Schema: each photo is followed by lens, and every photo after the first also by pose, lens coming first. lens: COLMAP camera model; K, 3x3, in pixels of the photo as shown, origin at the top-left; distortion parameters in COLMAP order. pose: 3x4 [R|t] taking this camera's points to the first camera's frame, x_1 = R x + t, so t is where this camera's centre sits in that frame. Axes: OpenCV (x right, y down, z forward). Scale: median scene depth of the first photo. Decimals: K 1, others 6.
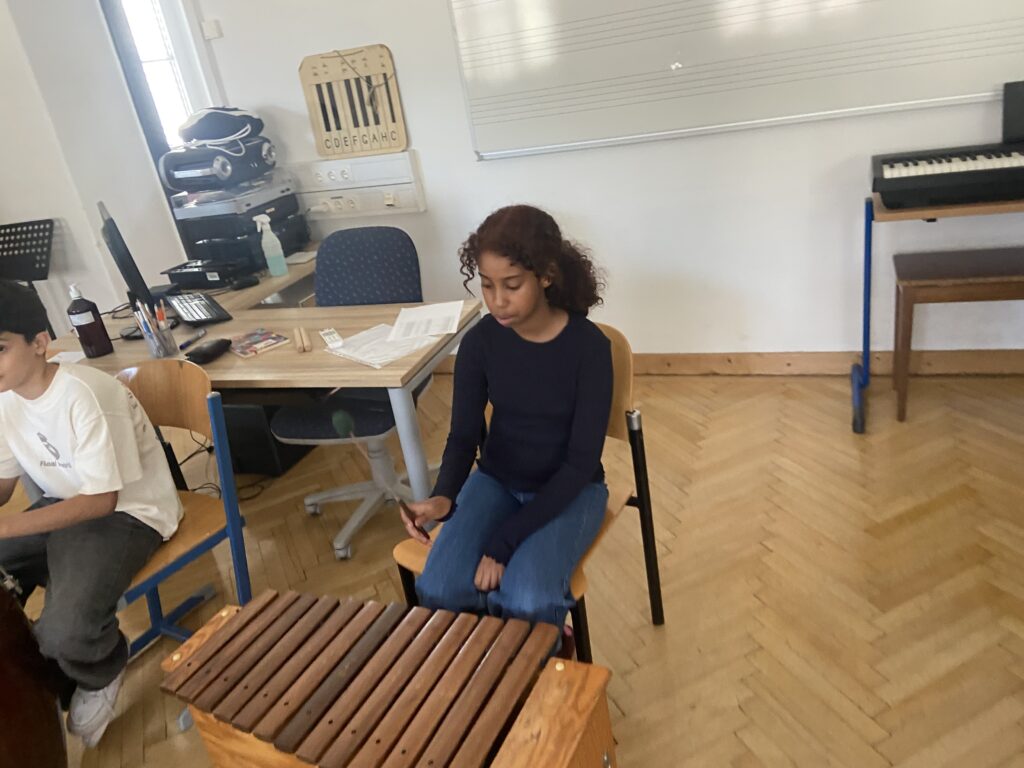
lens RADIAL K [[765.7, 0, 512.0], [0, 765.7, 384.0], [0, 0, 1]] dist [0.072013, -0.105496]
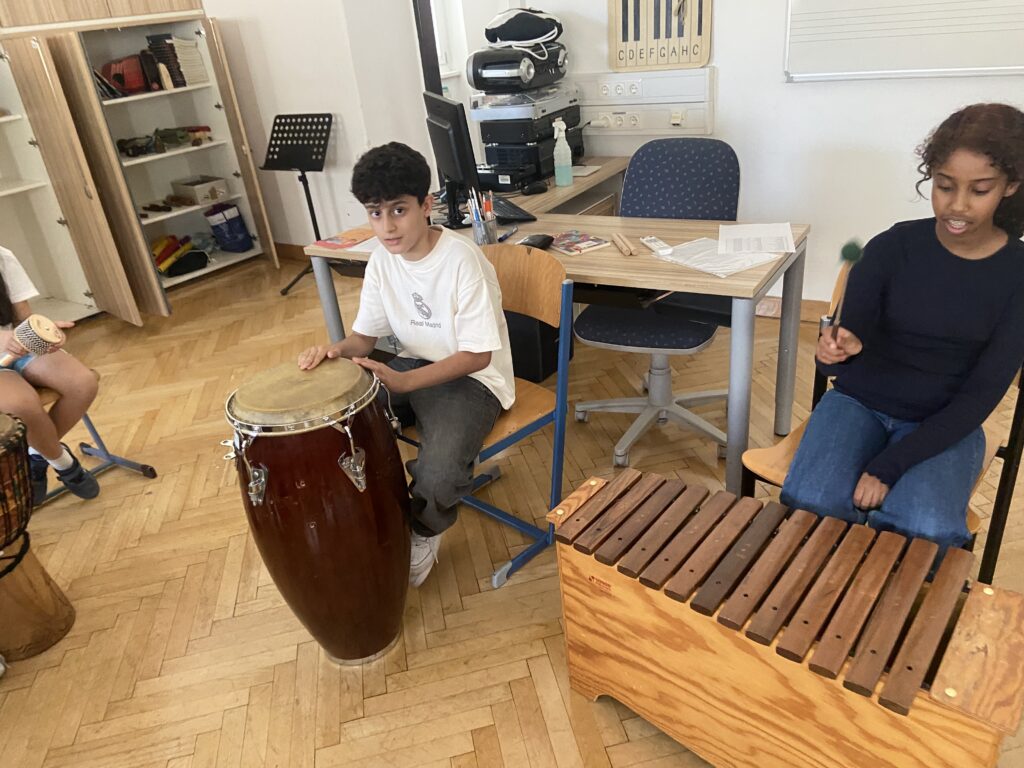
lens RADIAL K [[766.7, 0, 512.4], [0, 766.7, 390.1], [0, 0, 1]] dist [0.120283, -0.154789]
pose [[0.972031, 0.151766, -0.179228, -0.176960], [-0.138266, 0.986687, 0.085629, 0.055626], [0.189837, -0.058453, 0.980074, -0.024041]]
